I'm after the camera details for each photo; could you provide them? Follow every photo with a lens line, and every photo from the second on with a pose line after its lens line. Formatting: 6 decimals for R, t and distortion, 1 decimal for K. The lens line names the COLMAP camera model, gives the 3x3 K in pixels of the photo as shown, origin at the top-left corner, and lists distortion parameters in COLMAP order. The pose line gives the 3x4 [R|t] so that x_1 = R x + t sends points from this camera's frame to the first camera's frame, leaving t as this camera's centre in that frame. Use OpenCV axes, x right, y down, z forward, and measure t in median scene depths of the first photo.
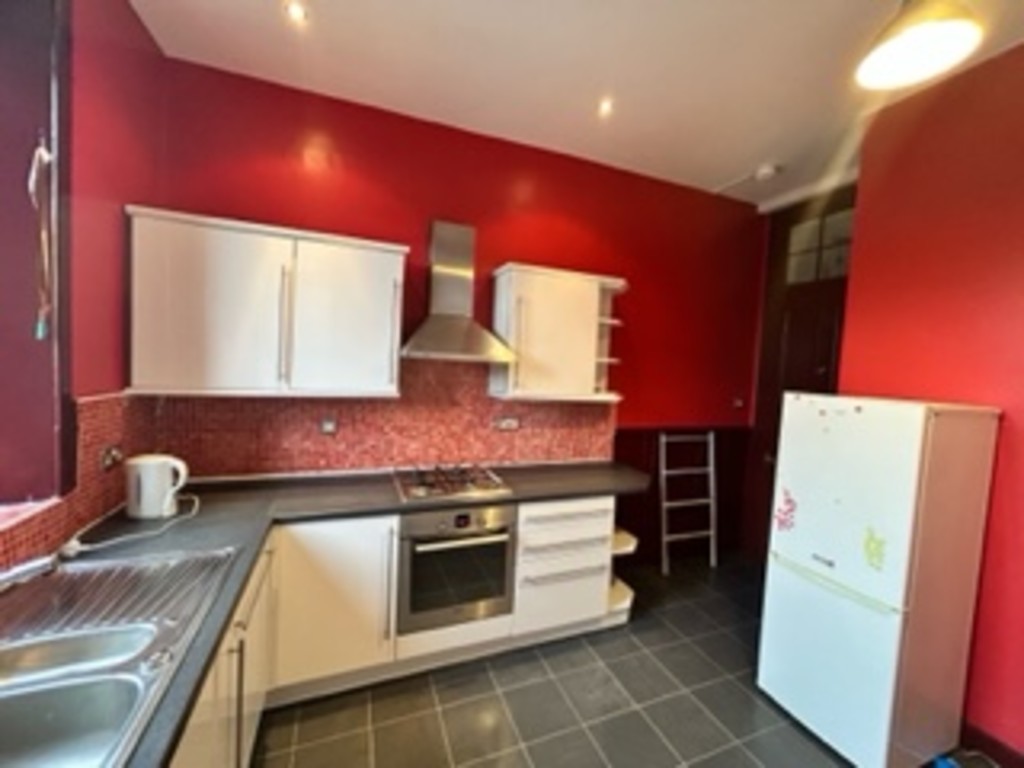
lens RADIAL K [[414.0, 0, 512.8], [0, 414.0, 383.5], [0, 0, 1]] dist [-0.000722, 0.000125]
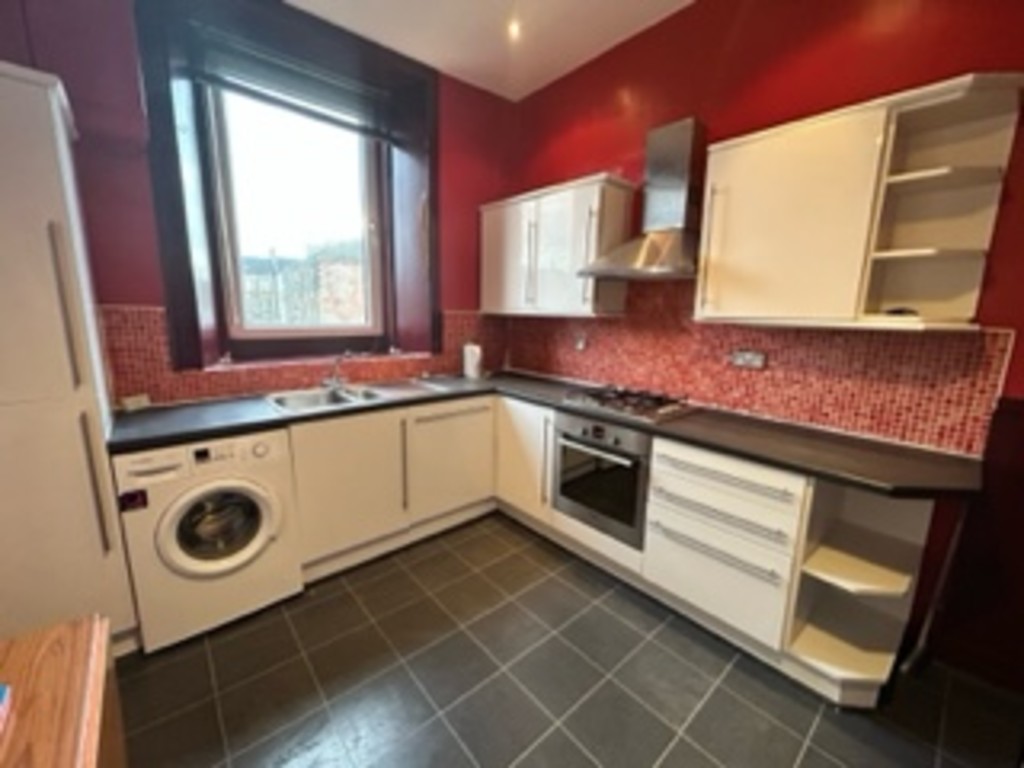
lens RADIAL K [[414.0, 0, 512.8], [0, 414.0, 383.5], [0, 0, 1]] dist [-0.000722, 0.000125]
pose [[0.335343, 0.126157, -0.933611, 0.630212], [-0.056285, 0.991906, 0.113817, 0.085848], [0.940413, 0.014381, 0.339729, 0.367588]]
